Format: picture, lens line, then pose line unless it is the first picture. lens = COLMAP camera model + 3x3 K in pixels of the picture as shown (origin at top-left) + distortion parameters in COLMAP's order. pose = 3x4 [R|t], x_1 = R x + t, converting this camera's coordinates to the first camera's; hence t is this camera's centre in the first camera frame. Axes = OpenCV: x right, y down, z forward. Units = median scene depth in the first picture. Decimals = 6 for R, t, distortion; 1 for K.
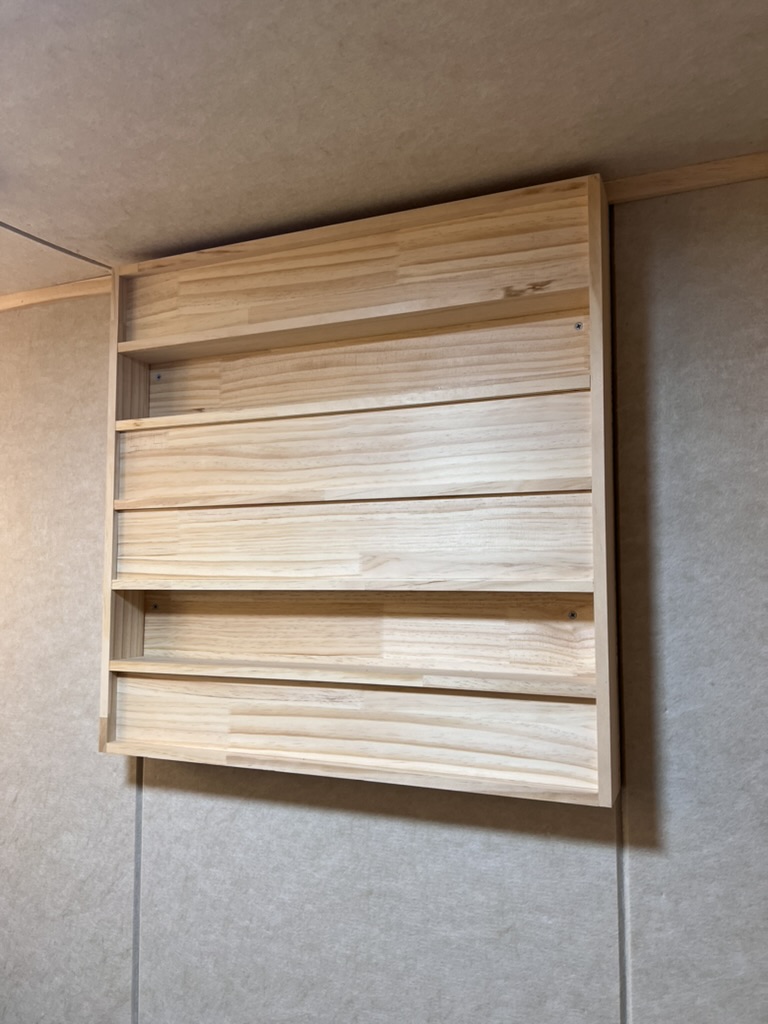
lens RADIAL K [[766.8, 0, 386.5], [0, 766.8, 520.1], [0, 0, 1]] dist [0.045801, -0.052854]
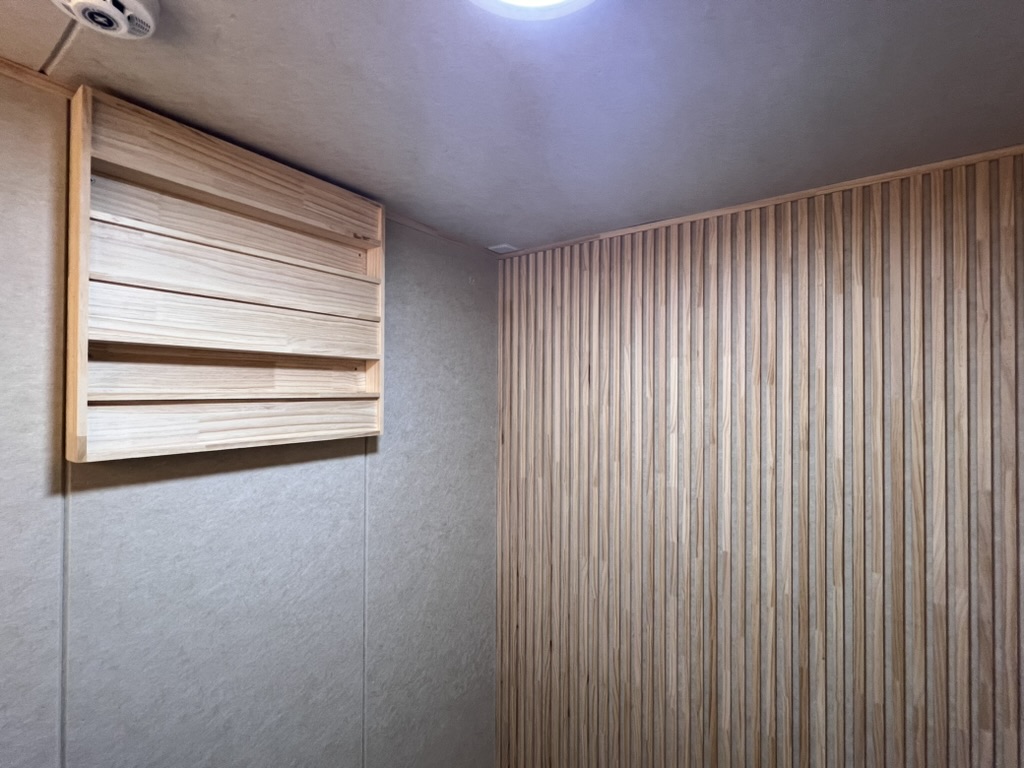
lens RADIAL K [[471.9, 0, 512.0], [0, 471.9, 384.0], [0, 0, 1]] dist [-0.000259, -0.000024]
pose [[0.227129, 0.017628, 0.973705, -0.983860], [-0.071355, 0.997450, -0.001414, 0.116978], [-0.971247, -0.069158, 0.227808, 0.117684]]
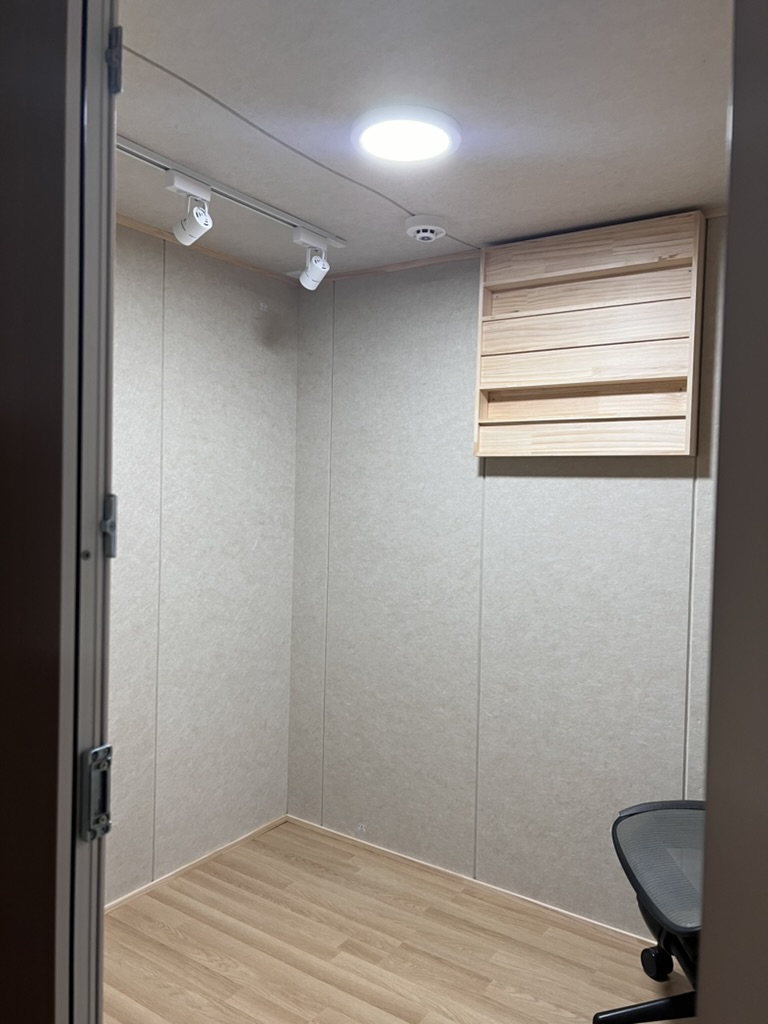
lens RADIAL K [[754.7, 0, 386.8], [0, 754.7, 507.8], [0, 0, 1]] dist [0.075623, -0.100570]
pose [[0.978972, 0.033770, -0.201180, -0.154769], [-0.015382, 0.995615, 0.092274, 0.247932], [0.203414, -0.087239, 0.975198, -1.396434]]
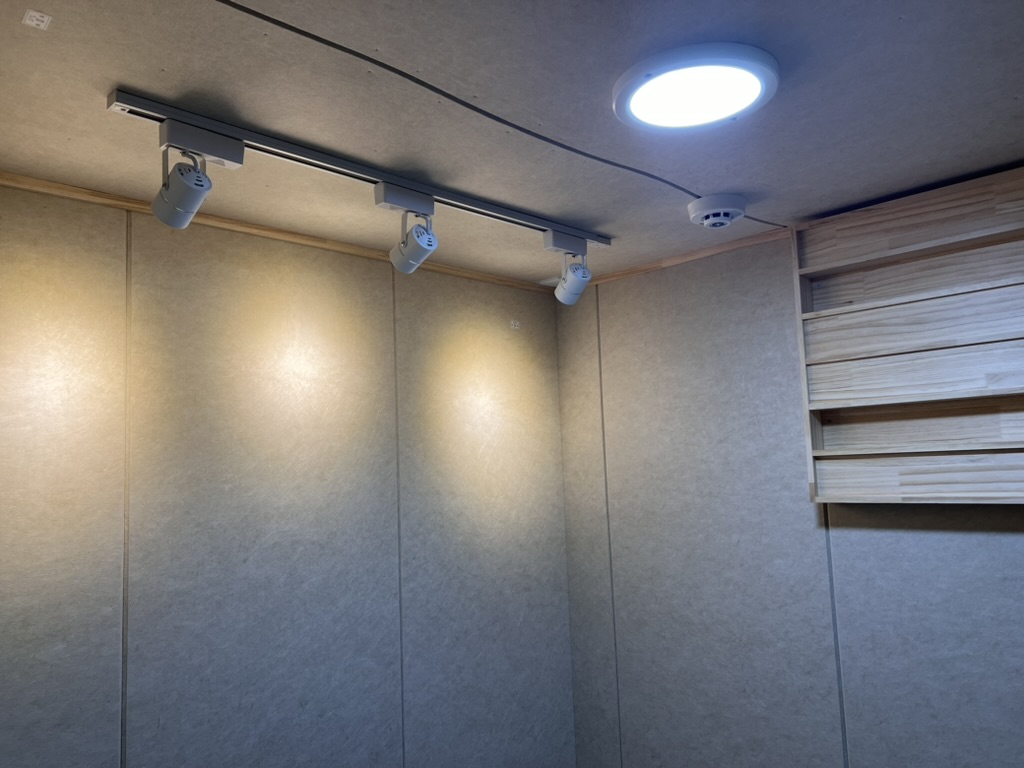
lens RADIAL K [[766.8, 0, 507.7], [0, 766.8, 388.9], [0, 0, 1]] dist [0.045801, -0.052854]
pose [[0.921890, -0.070437, -0.380995, -0.320036], [0.059040, 0.997391, -0.041537, 0.075823], [0.382927, 0.015798, 0.923643, -0.886386]]
